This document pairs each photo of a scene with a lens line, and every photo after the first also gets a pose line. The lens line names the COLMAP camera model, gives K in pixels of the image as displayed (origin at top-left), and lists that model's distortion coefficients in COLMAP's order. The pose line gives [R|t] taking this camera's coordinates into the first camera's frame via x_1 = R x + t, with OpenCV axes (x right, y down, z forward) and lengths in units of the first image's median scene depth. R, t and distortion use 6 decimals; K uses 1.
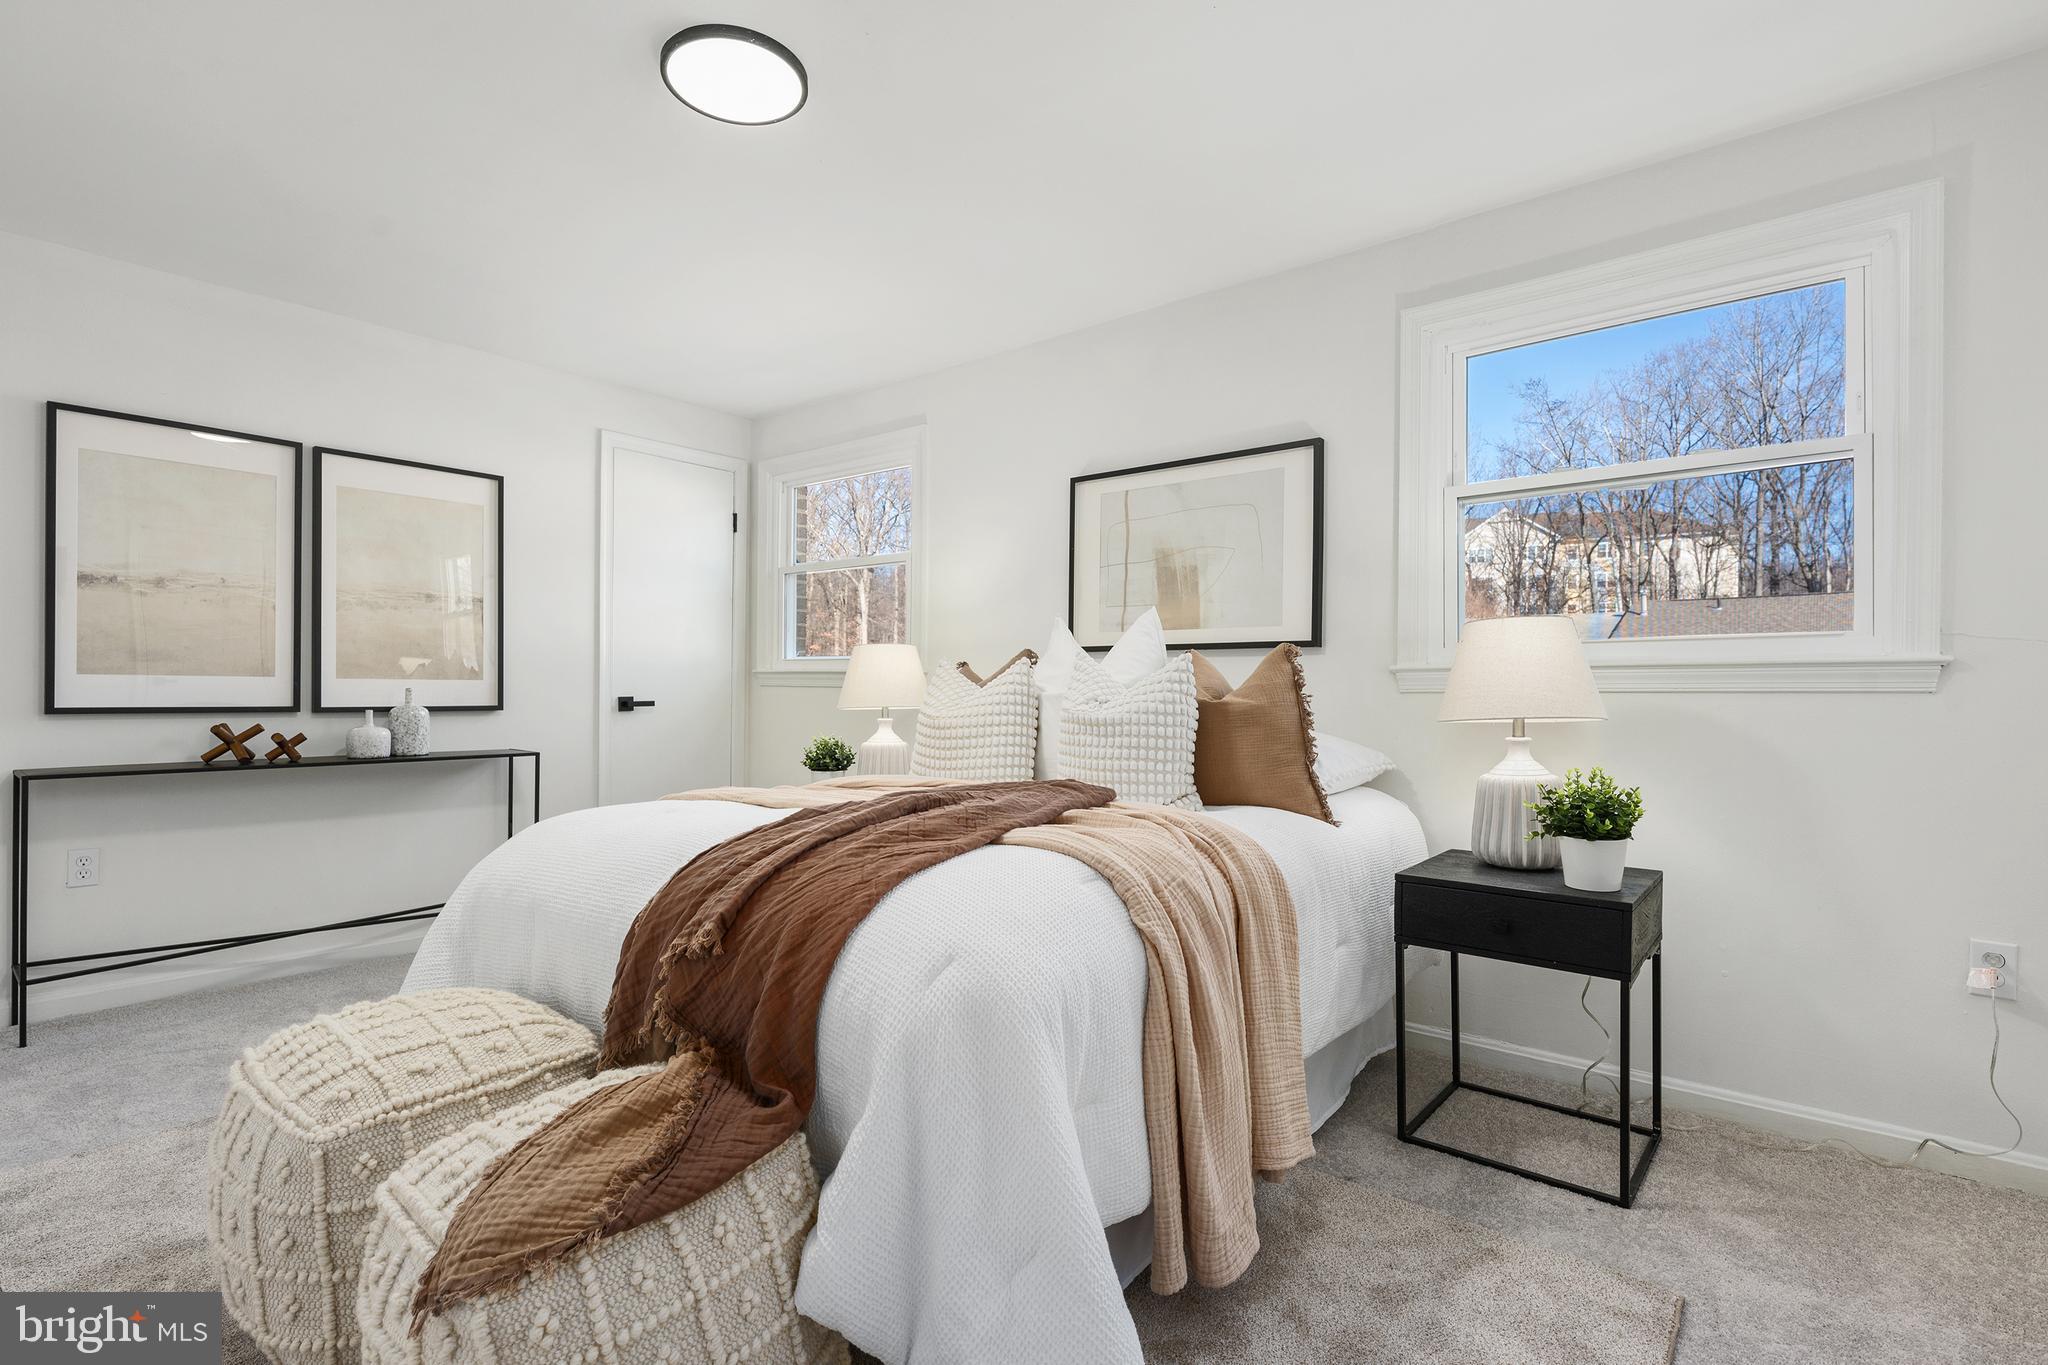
lens RADIAL K [[968.1, 0, 1025.6], [0, 968.1, 691.6], [0, 0, 1]] dist [0.004140, 0.000428]
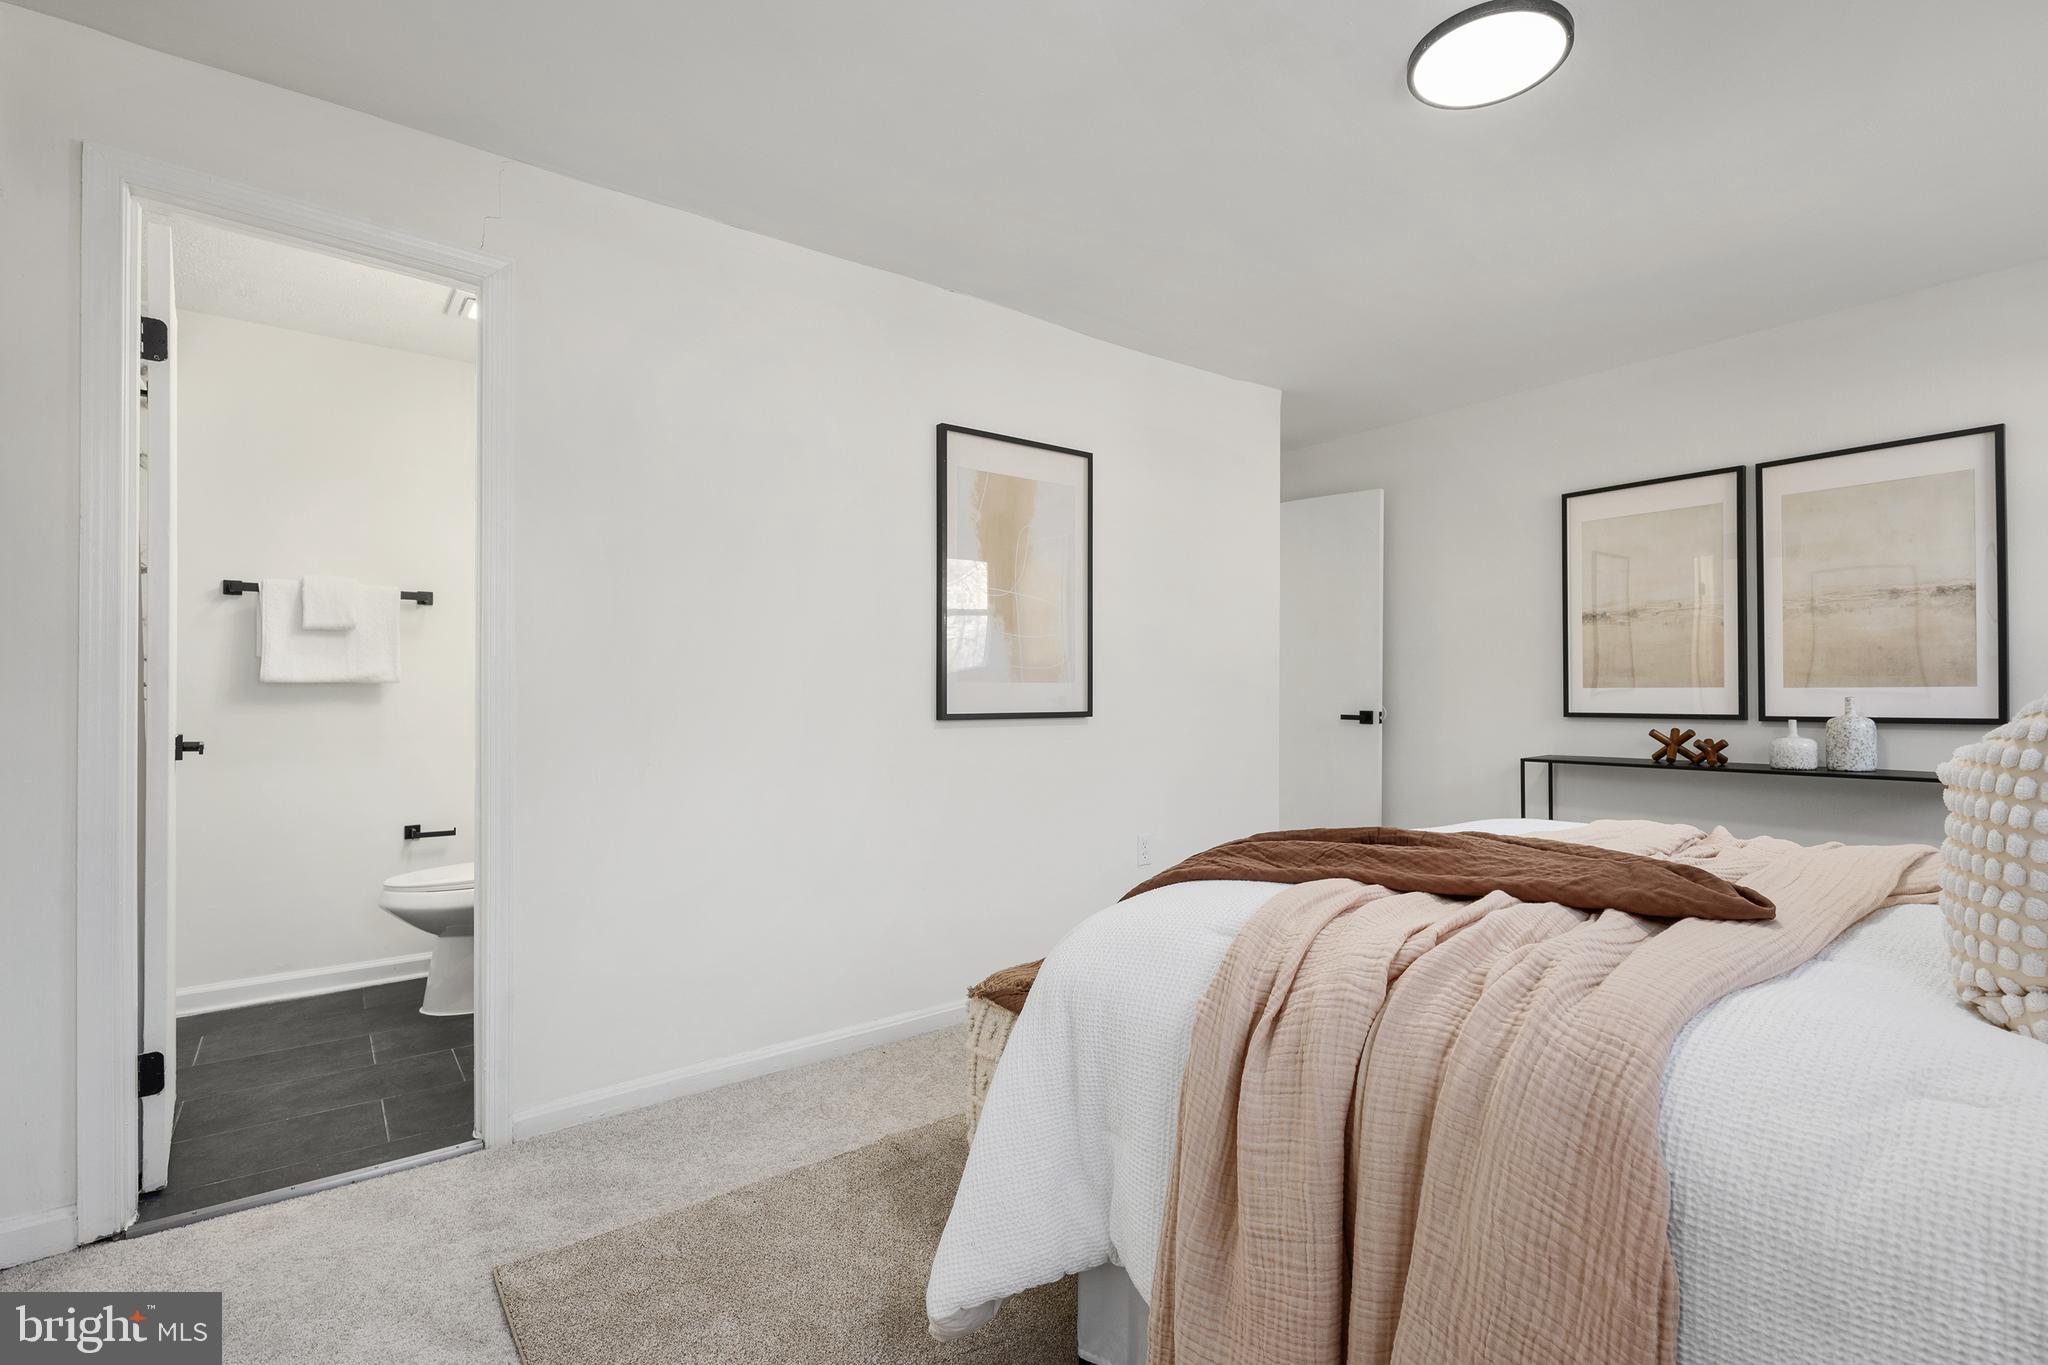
lens RADIAL K [[950.9, 0, 1022.5], [0, 950.9, 686.0], [0, 0, 1]] dist [0.000147, -0.000208]
pose [[-0.208773, -0.013086, -0.977877, 0.418595], [0.003140, 0.999896, -0.014051, -0.003964], [0.977959, -0.006004, -0.208710, 0.440414]]
